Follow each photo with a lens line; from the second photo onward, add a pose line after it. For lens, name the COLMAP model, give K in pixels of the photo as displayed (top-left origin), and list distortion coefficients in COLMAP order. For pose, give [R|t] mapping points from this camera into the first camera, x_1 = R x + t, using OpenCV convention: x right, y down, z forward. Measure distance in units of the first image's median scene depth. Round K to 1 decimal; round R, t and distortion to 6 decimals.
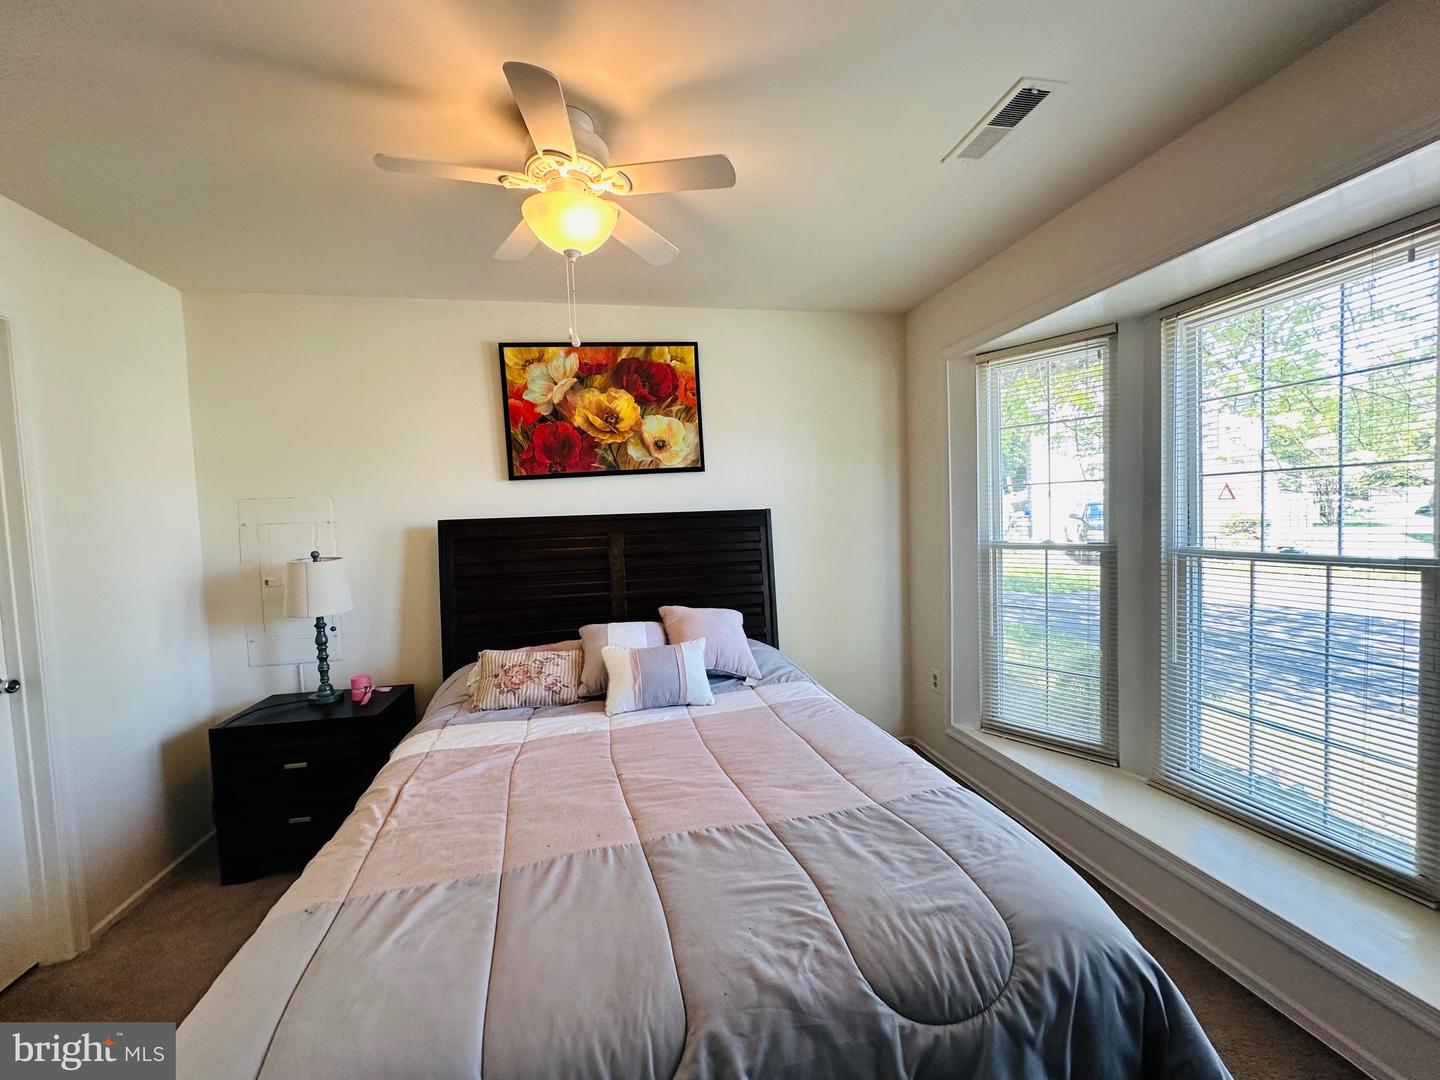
lens RADIAL K [[579.6, 0, 719.5], [0, 579.6, 544.4], [0, 0, 1]] dist [-0.006301, 0.002136]
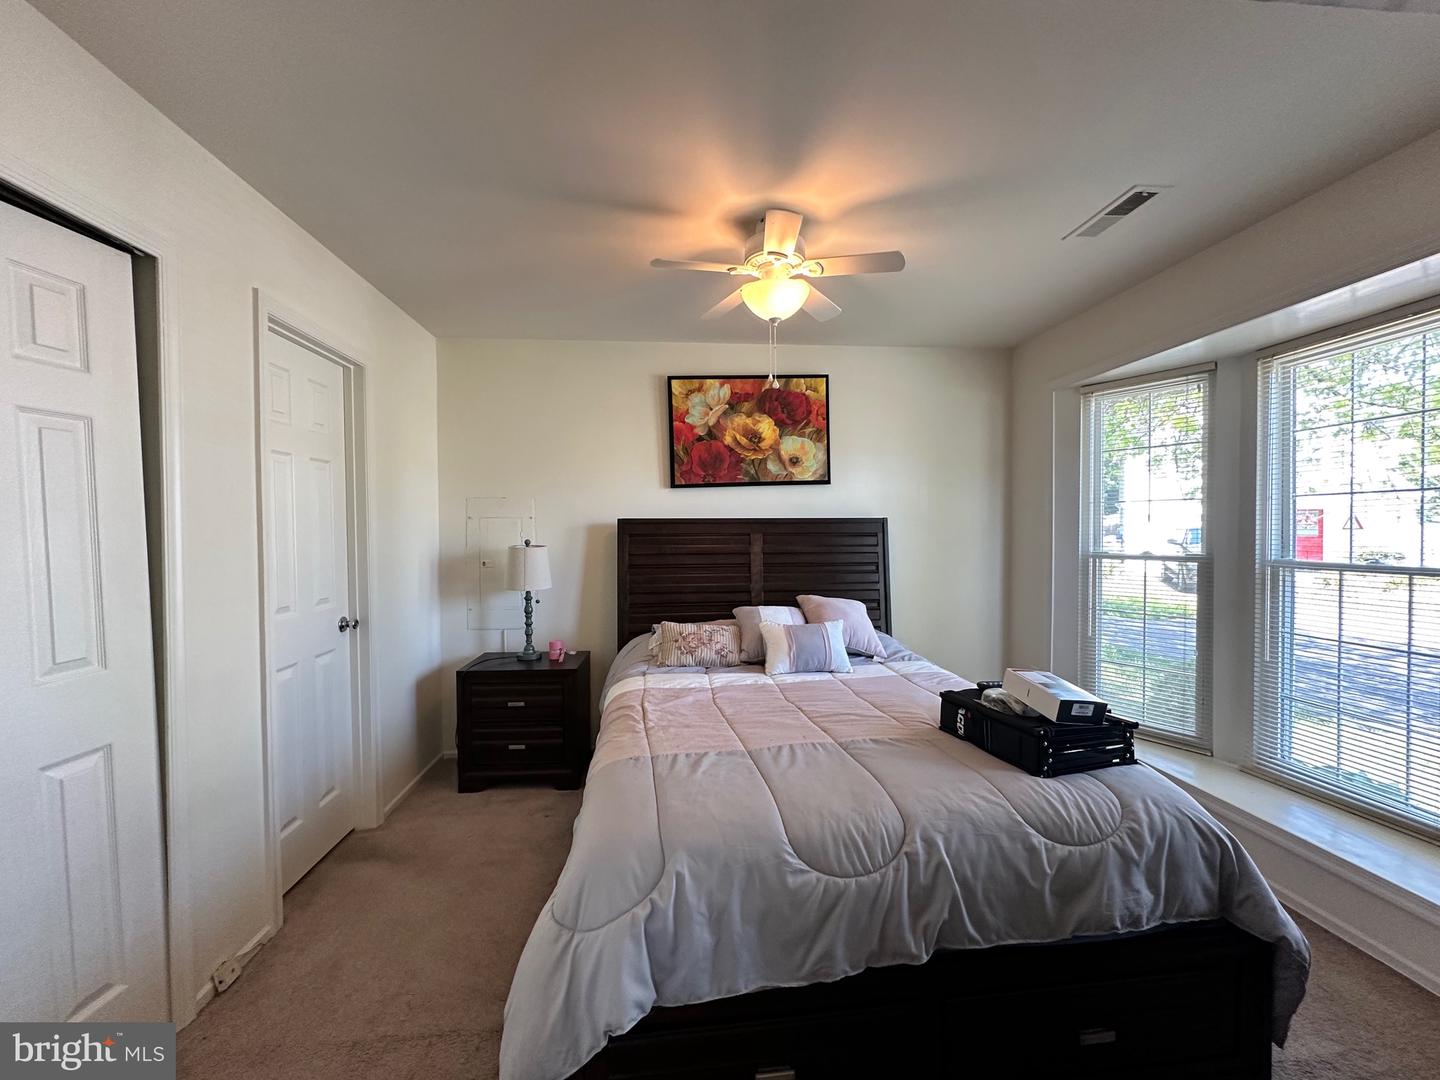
lens RADIAL K [[579.6, 0, 718.0], [0, 579.6, 544.2], [0, 0, 1]] dist [-0.006301, 0.002136]
pose [[0.992628, 0.032603, -0.116731, -0.148740], [-0.035630, 0.999078, -0.023939, 0.041294], [0.115842, 0.027922, 0.992875, -0.244344]]
